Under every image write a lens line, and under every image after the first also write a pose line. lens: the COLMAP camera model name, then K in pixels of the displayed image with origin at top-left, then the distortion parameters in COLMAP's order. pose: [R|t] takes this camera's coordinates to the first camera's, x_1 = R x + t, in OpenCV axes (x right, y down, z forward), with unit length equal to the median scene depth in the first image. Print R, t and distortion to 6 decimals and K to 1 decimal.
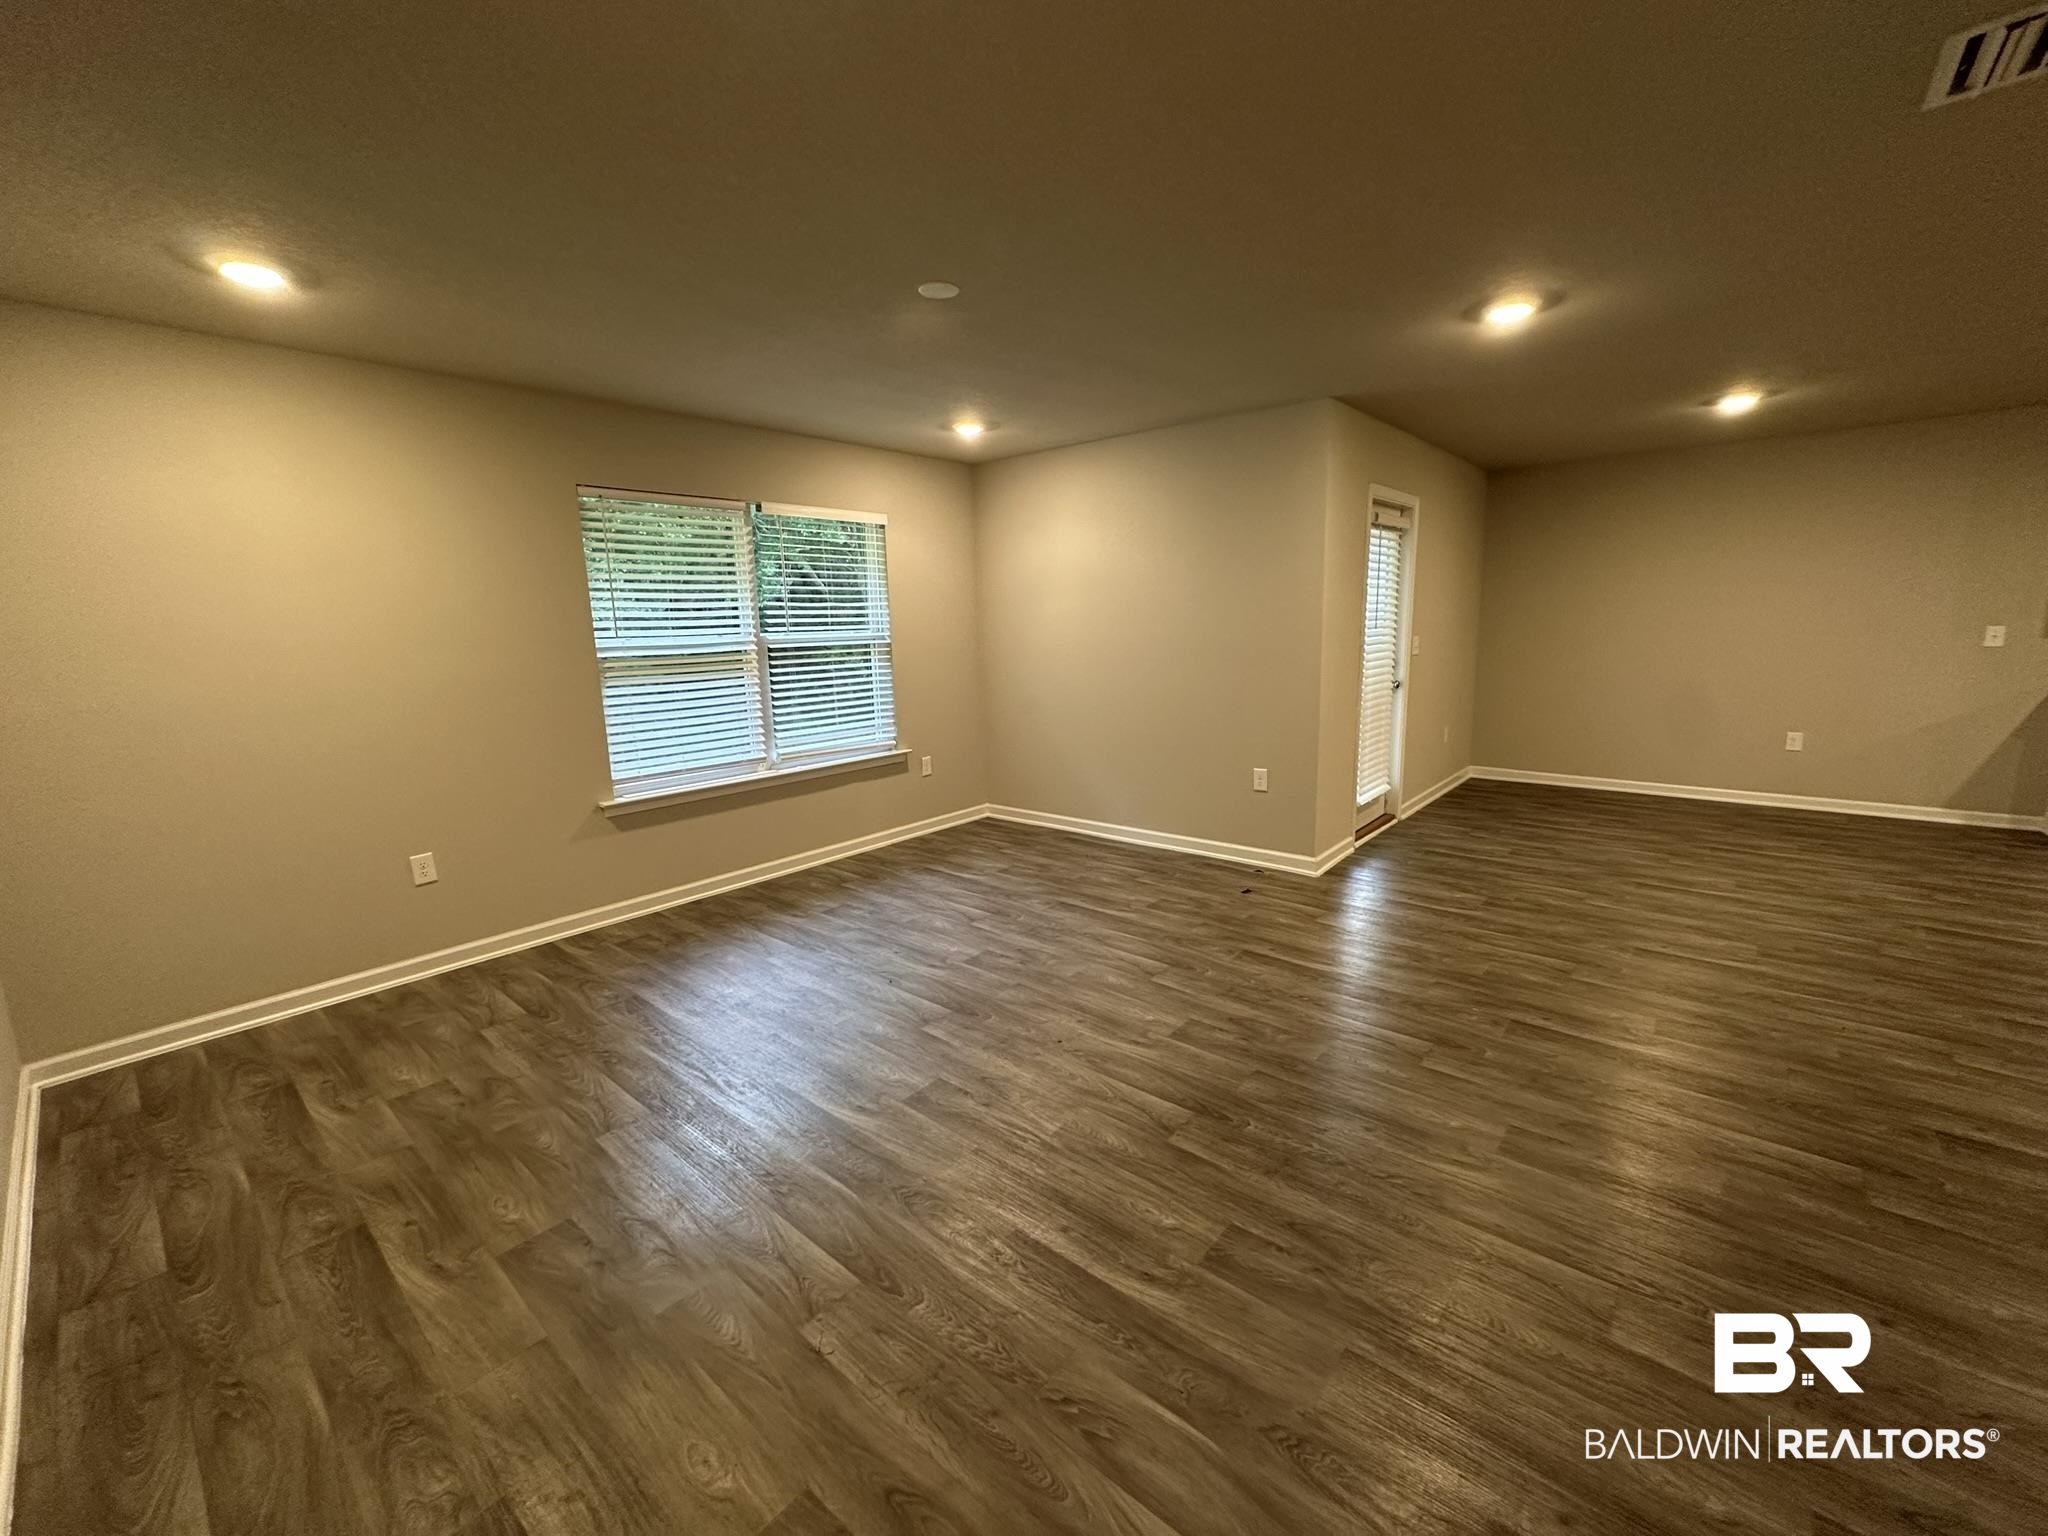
lens RADIAL K [[814.8, 0, 1024.5], [0, 814.8, 767.0], [0, 0, 1]] dist [-0.001699, 0.000063]
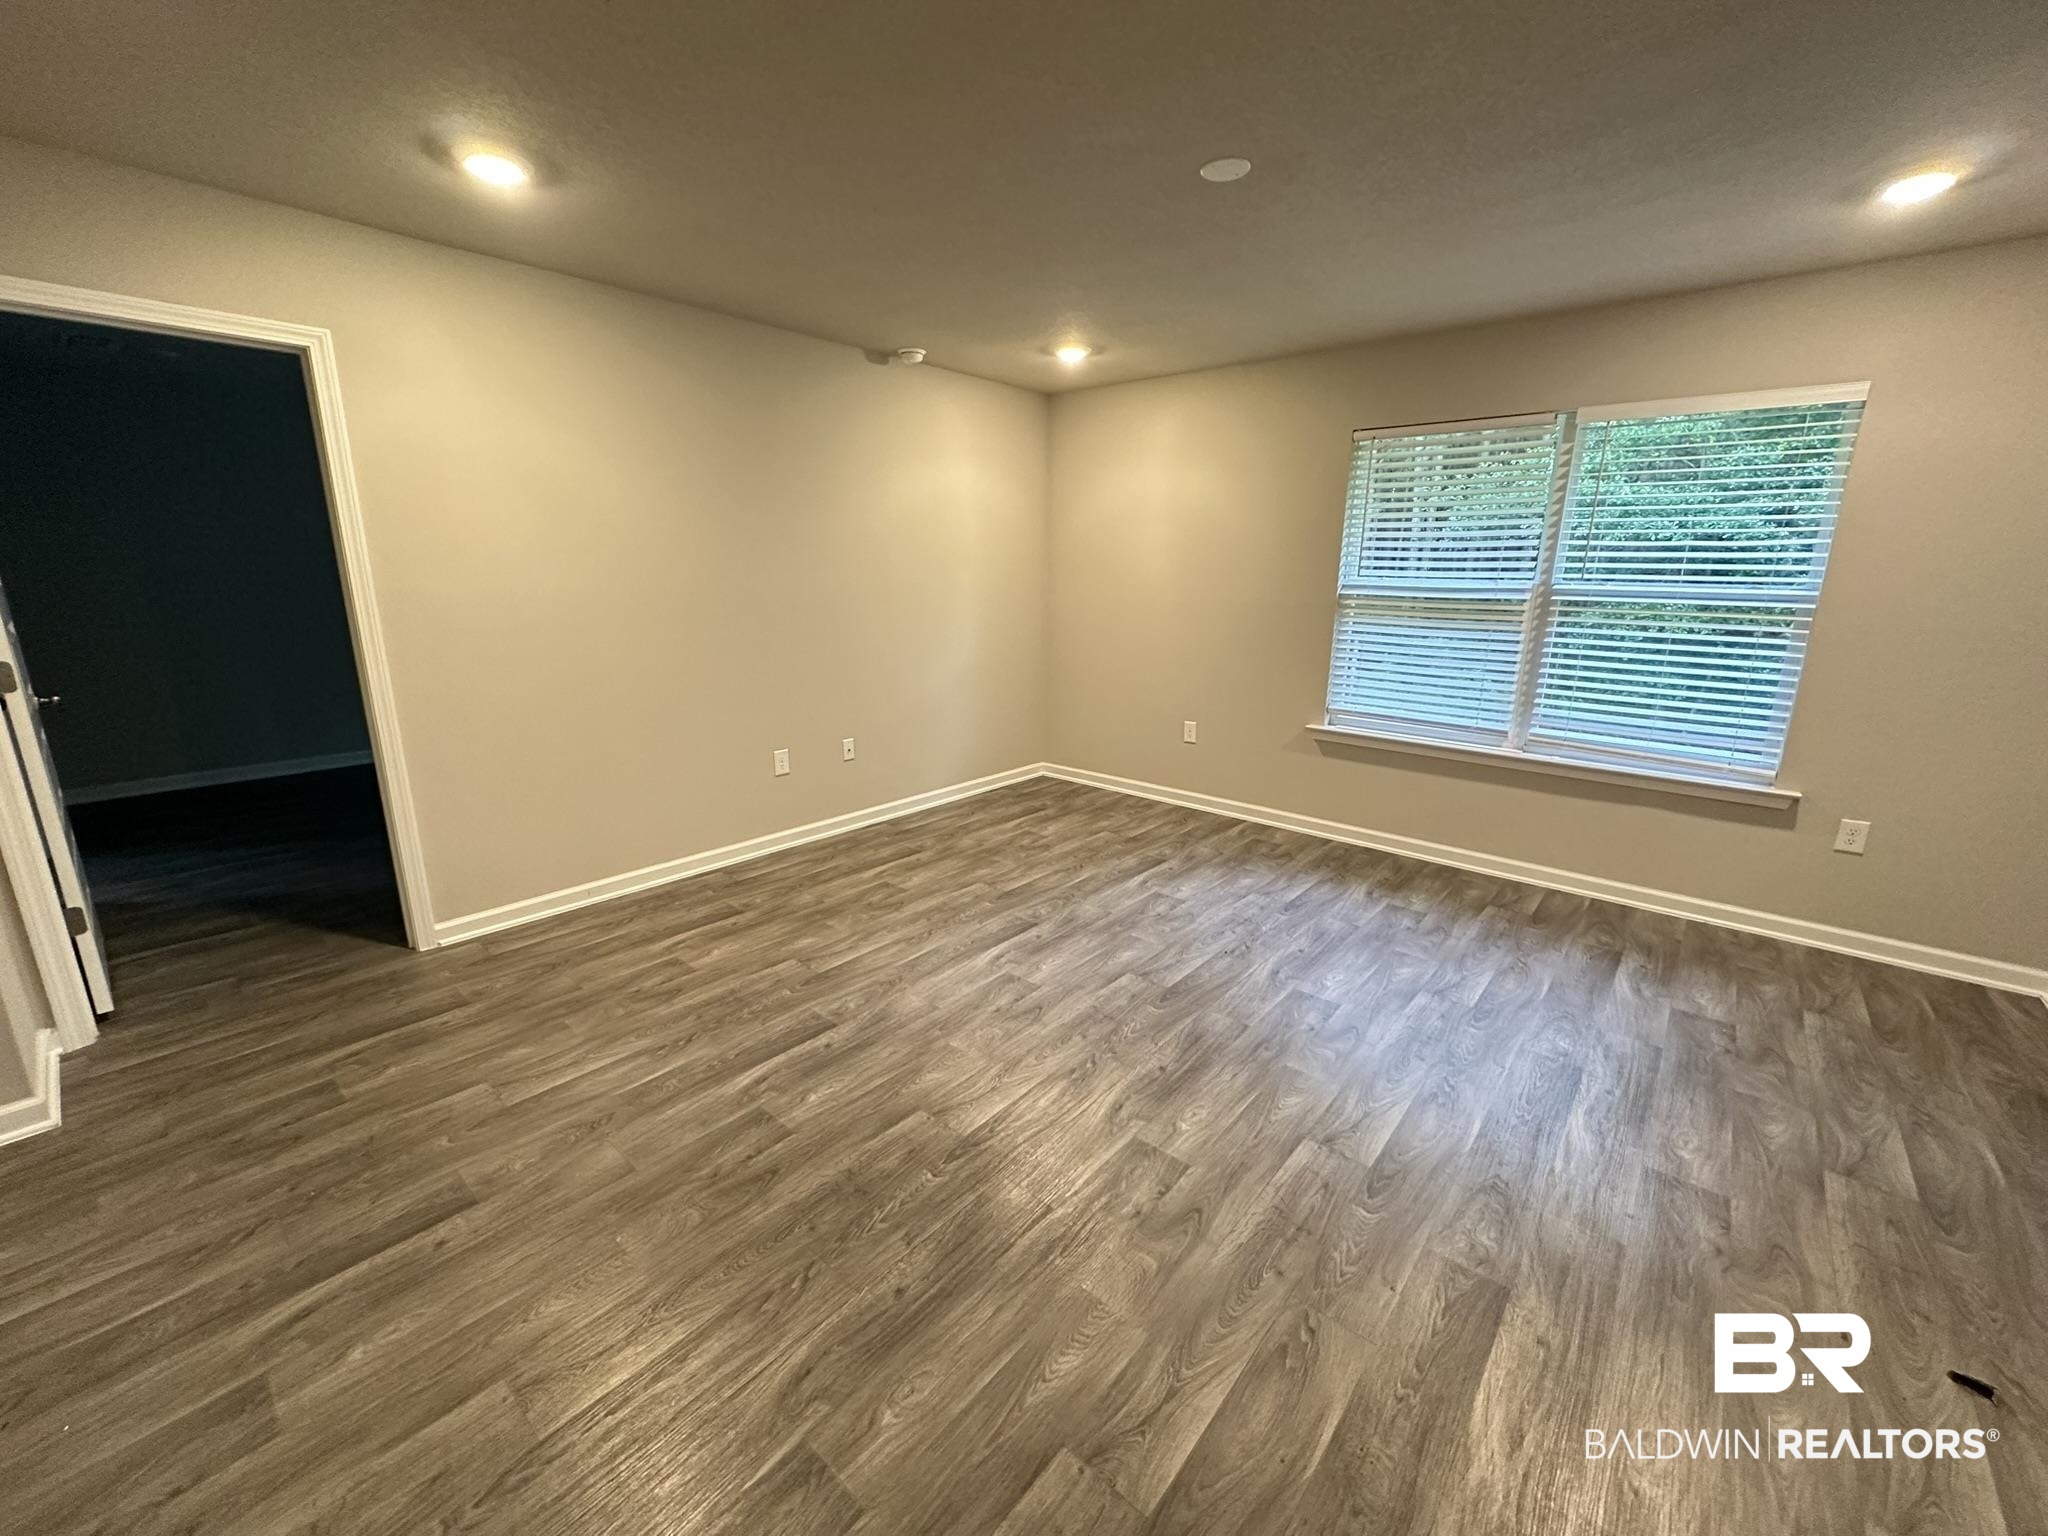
lens RADIAL K [[814.8, 0, 1020.1], [0, 814.8, 764.0], [0, 0, 1]] dist [-0.001699, 0.000063]
pose [[-0.000393, 0.264493, -0.964388, 0.580359], [-0.192737, 0.946286, 0.259607, -0.119036], [0.981250, 0.185975, 0.050606, 0.572536]]
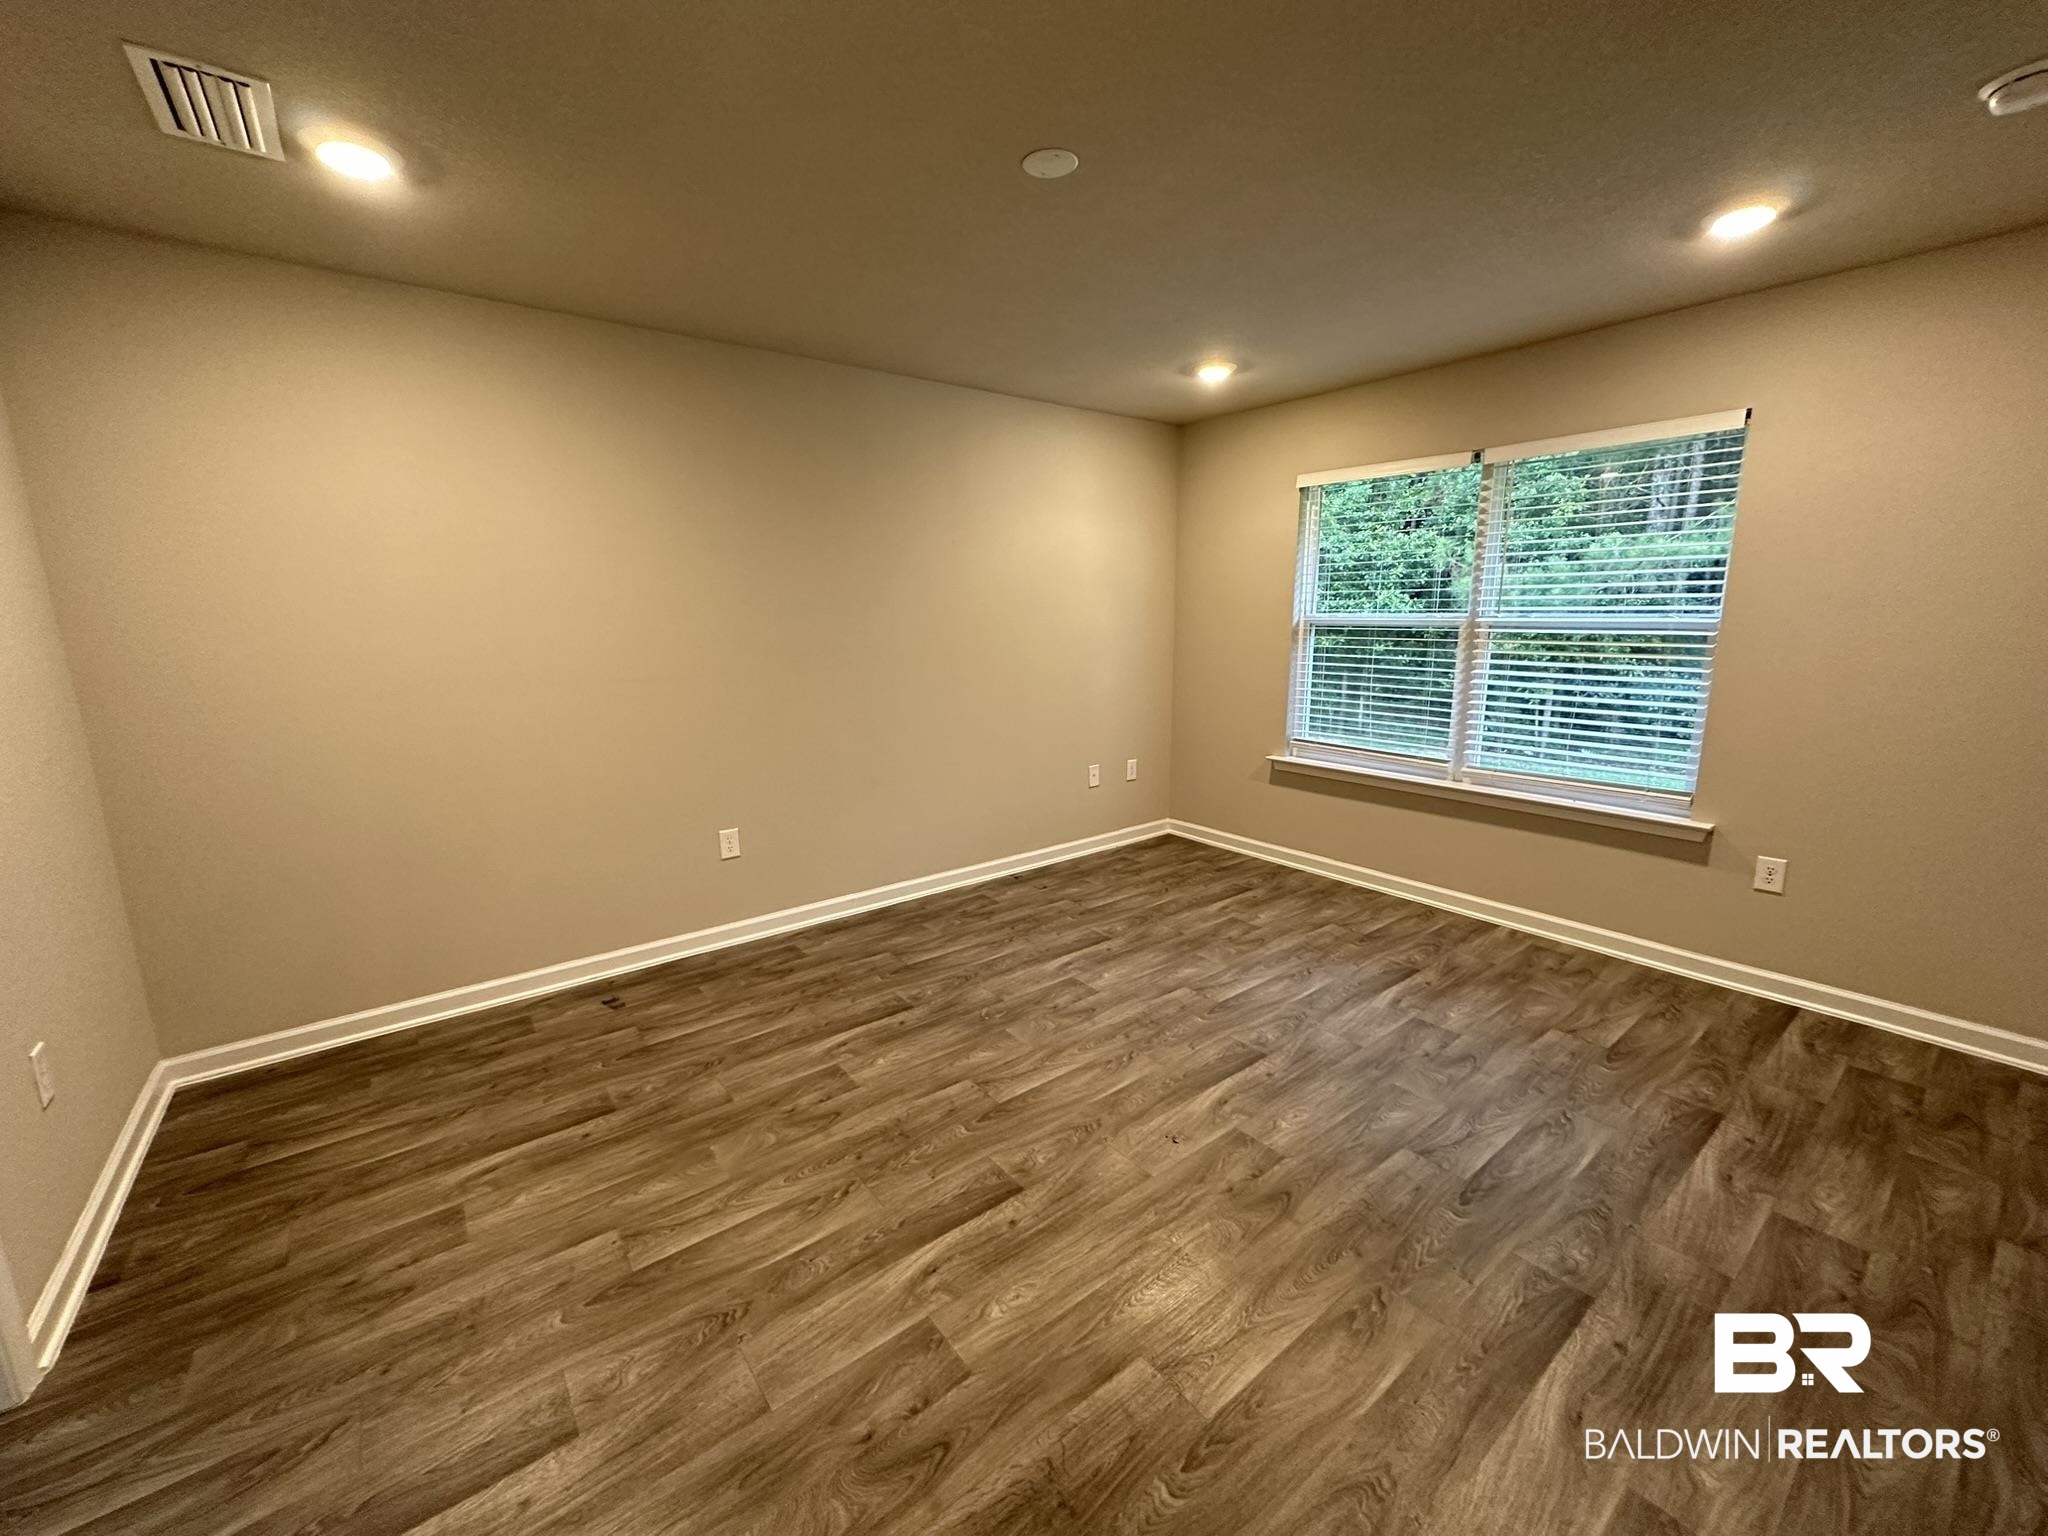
lens RADIAL K [[814.8, 0, 1014.8], [0, 814.8, 747.3], [0, 0, 1]] dist [-0.001699, 0.000063]
pose [[-0.202399, 0.193013, -0.960094, 0.444147], [-0.165601, 0.959521, 0.227808, -0.107615], [0.965200, 0.205101, -0.162243, 0.520471]]
